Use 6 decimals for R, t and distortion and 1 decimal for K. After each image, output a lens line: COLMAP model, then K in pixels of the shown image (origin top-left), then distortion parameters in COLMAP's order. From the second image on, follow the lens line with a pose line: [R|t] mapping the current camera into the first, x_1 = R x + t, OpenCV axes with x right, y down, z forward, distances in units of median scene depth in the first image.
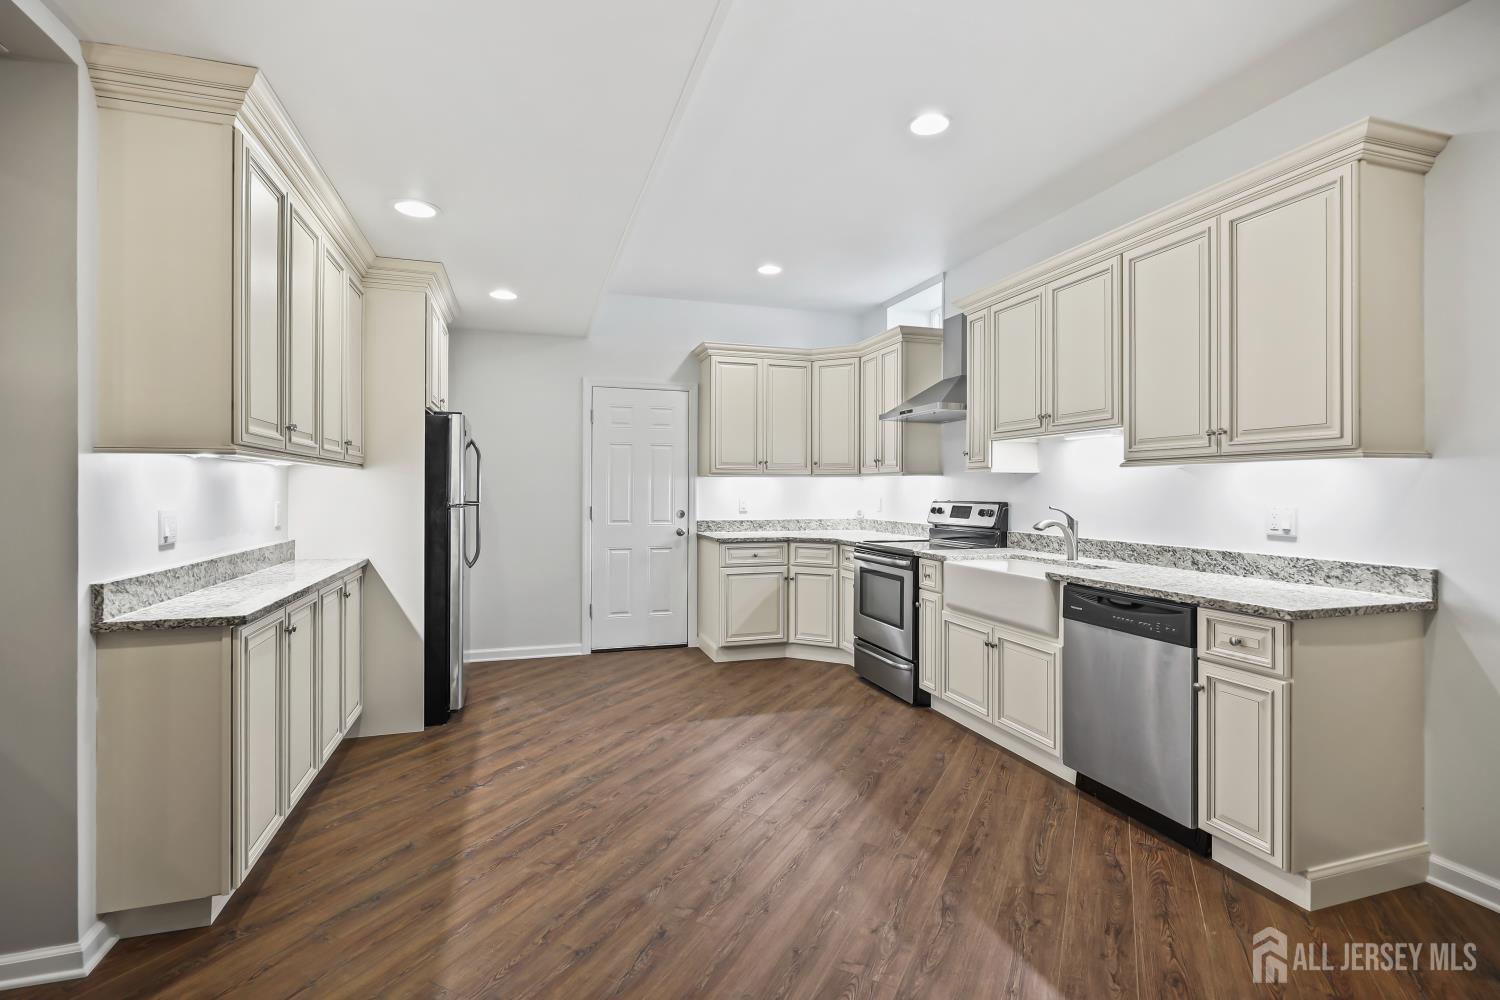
lens RADIAL K [[701.9, 0, 745.2], [0, 701.9, 495.5], [0, 0, 1]] dist [0.002049, 0.002024]
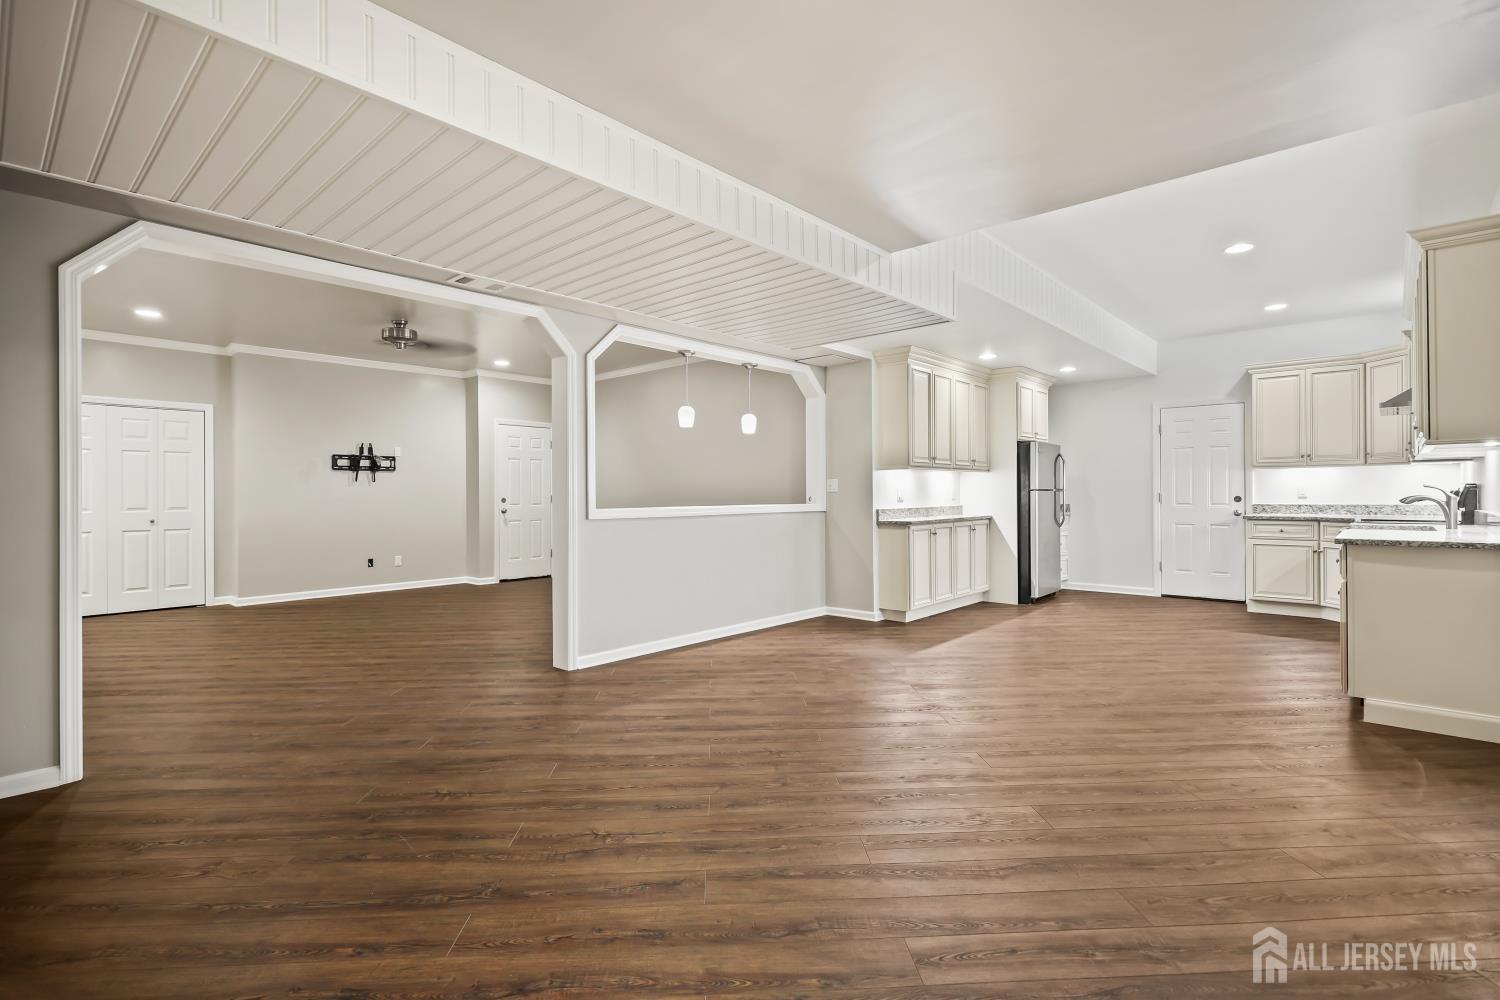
lens RADIAL K [[701.9, 0, 754.1], [0, 701.9, 494.2], [0, 0, 1]] dist [0.002049, 0.002024]
pose [[0.500022, -0.004583, -0.866001, 0.818637], [0.001150, 0.999989, -0.004628, 0.032007], [0.866012, 0.001319, 0.500022, -0.577697]]
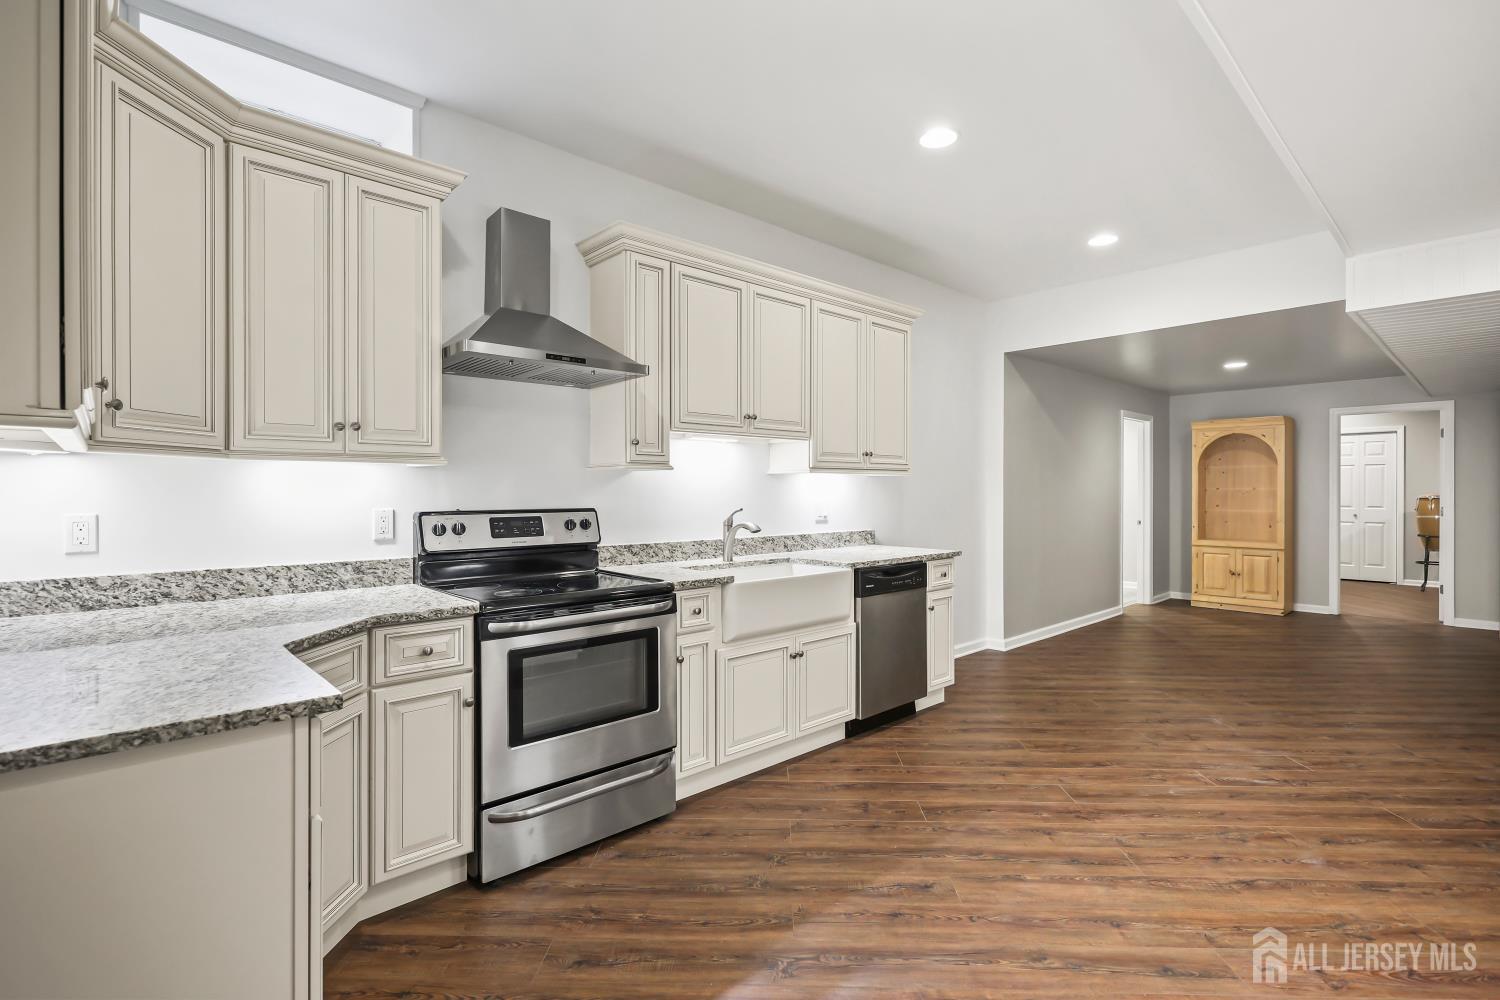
lens RADIAL K [[701.9, 0, 756.9], [0, 701.9, 495.4], [0, 0, 1]] dist [0.002049, 0.002024]
pose [[-0.431369, -0.012445, 0.902090, -0.436729], [0.003958, 0.999869, 0.015687, -0.017451], [-0.902167, 0.010338, -0.431263, 1.322025]]
